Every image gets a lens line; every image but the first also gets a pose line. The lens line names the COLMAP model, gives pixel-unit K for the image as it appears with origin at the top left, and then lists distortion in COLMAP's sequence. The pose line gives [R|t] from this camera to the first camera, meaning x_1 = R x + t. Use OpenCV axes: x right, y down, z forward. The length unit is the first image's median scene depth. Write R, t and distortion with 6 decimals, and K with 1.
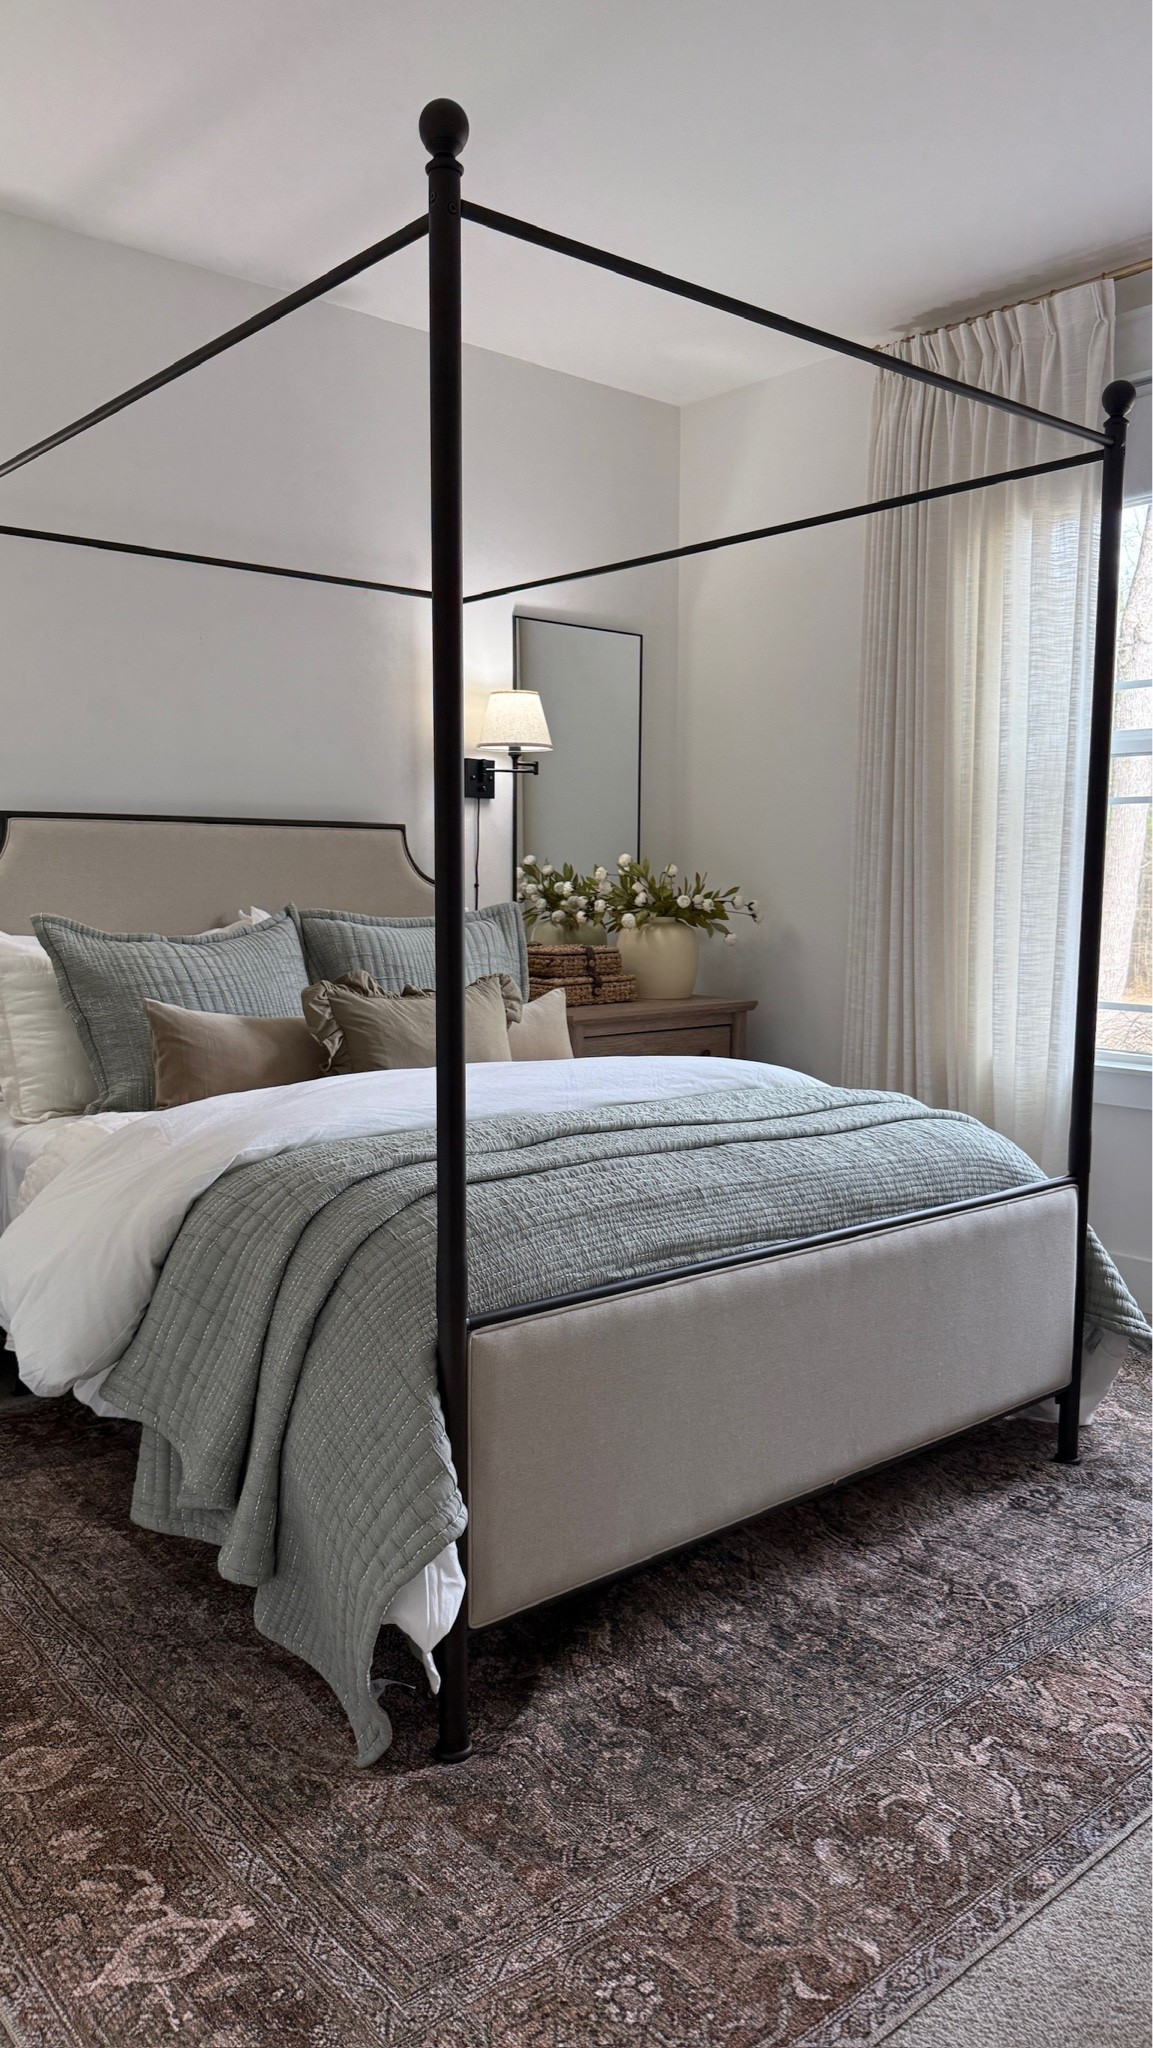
lens RADIAL K [[1482.3, 0, 576.5], [0, 1482.3, 1024.0], [0, 0, 1]] dist [0.171905, -0.218670]
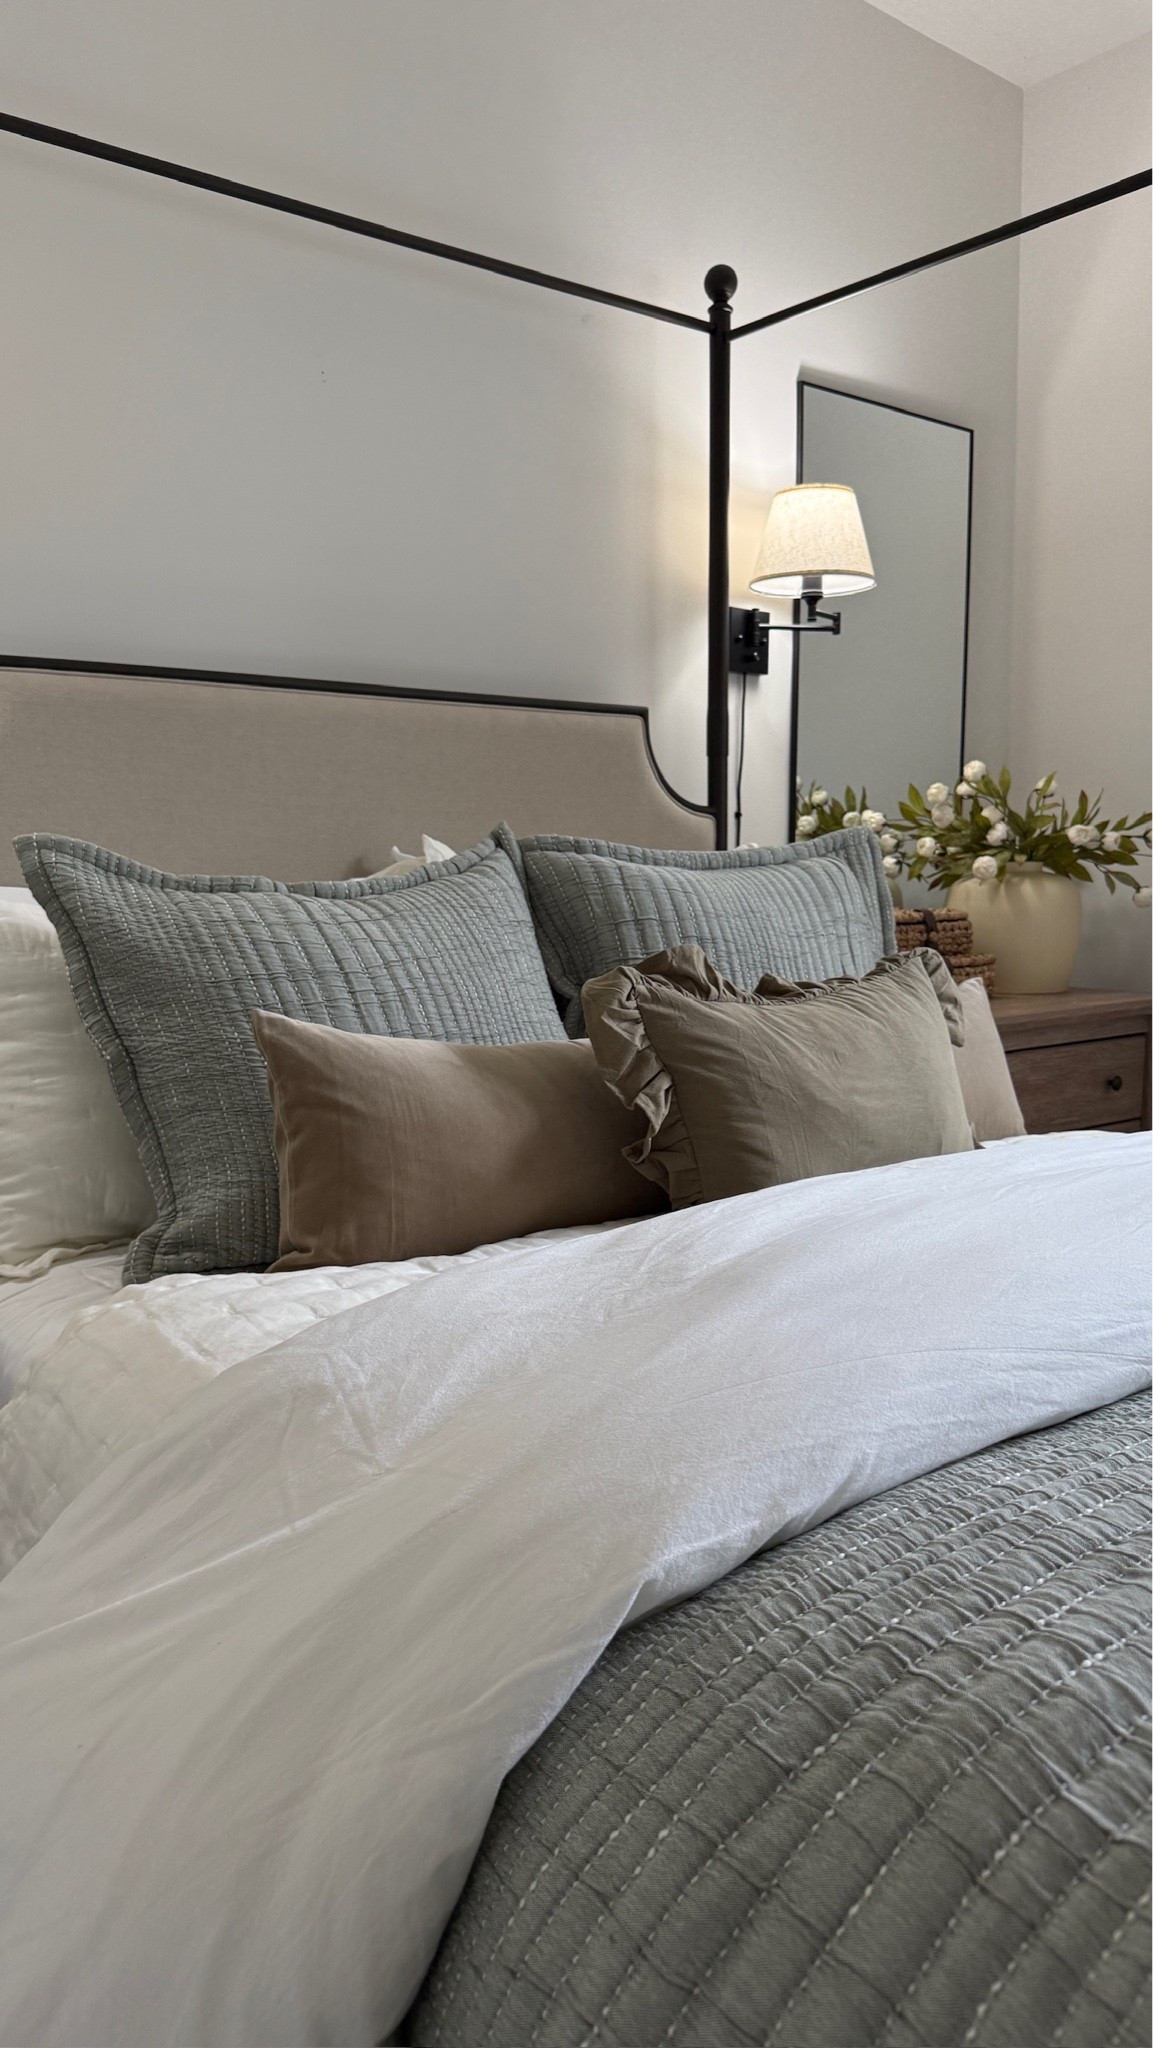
lens RADIAL K [[1482.3, 0, 576.5], [0, 1482.3, 1024.0], [0, 0, 1]] dist [0.171905, -0.218670]
pose [[0.999559, -0.007089, -0.028820, -0.165809], [0.007314, 0.999944, 0.007704, -0.014290], [0.028764, -0.007912, 0.999555, 0.514929]]
